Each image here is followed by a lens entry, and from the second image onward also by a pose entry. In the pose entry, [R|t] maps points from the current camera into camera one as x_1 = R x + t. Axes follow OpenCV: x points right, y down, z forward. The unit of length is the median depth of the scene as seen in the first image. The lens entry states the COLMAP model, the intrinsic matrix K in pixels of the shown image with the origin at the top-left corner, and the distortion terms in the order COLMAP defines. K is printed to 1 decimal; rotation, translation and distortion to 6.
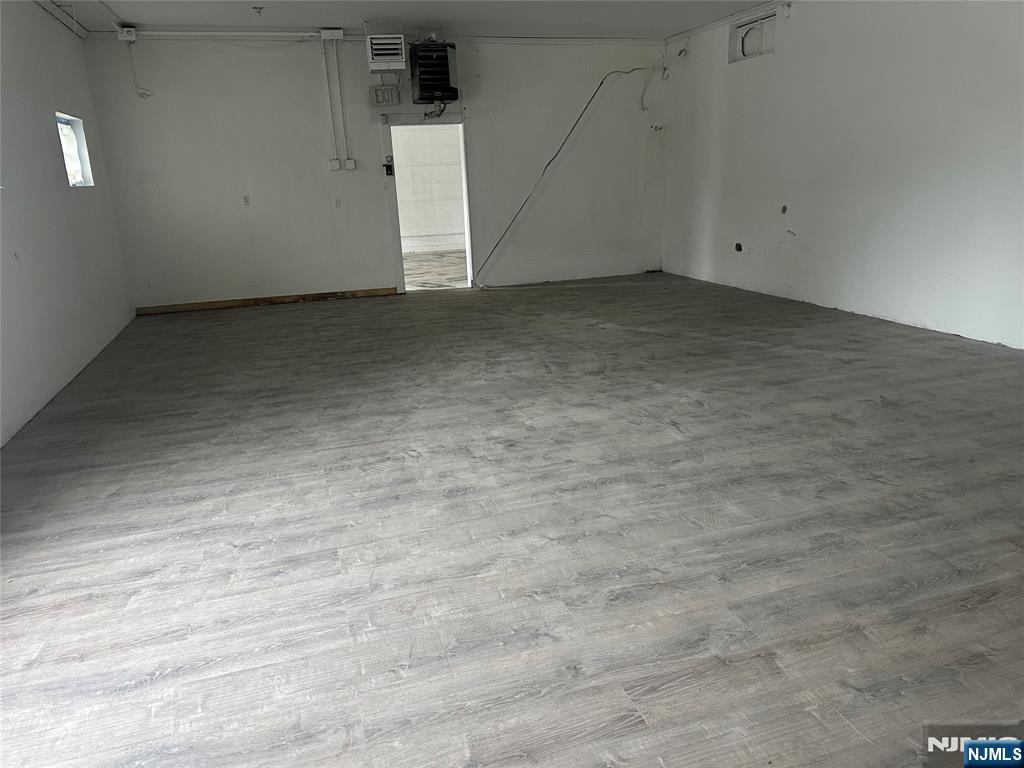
lens RADIAL K [[714.2, 0, 505.4], [0, 714.2, 387.0], [0, 0, 1]] dist [0.141601, -0.223659]
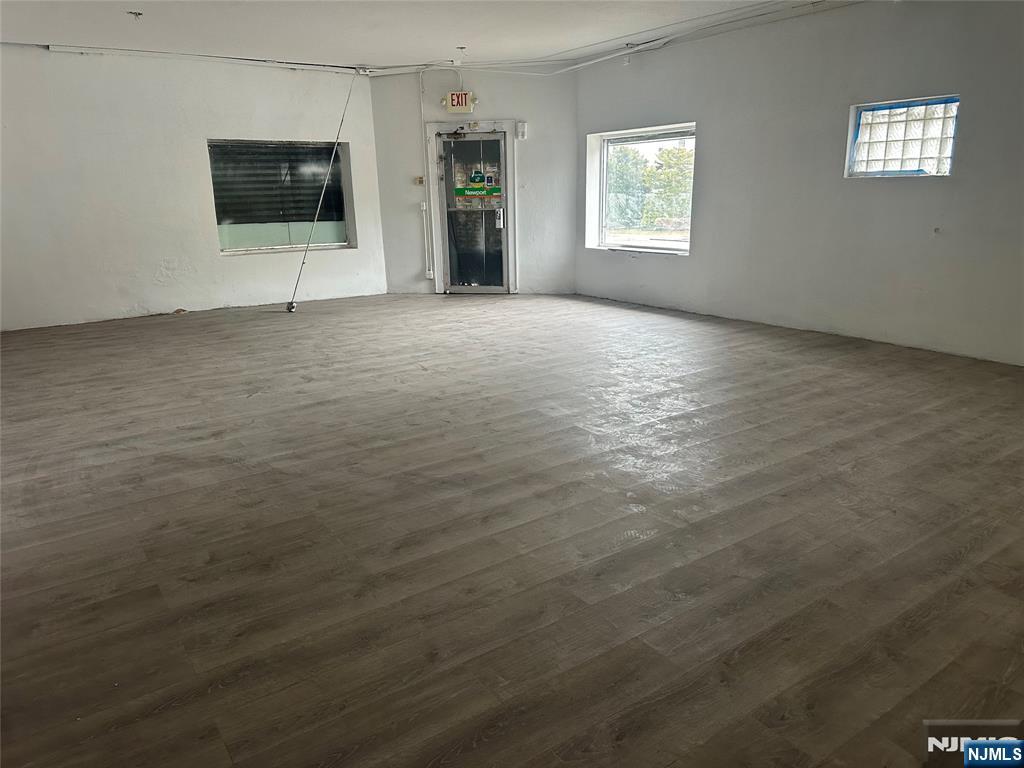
lens RADIAL K [[713.4, 0, 514.2], [0, 713.4, 385.1], [0, 0, 1]] dist [0.110780, -0.169491]
pose [[-0.952782, 0.134900, -0.272045, 0.452774], [-0.029490, 0.850558, 0.525054, -0.670946], [0.302220, 0.508284, -0.806418, 2.202361]]
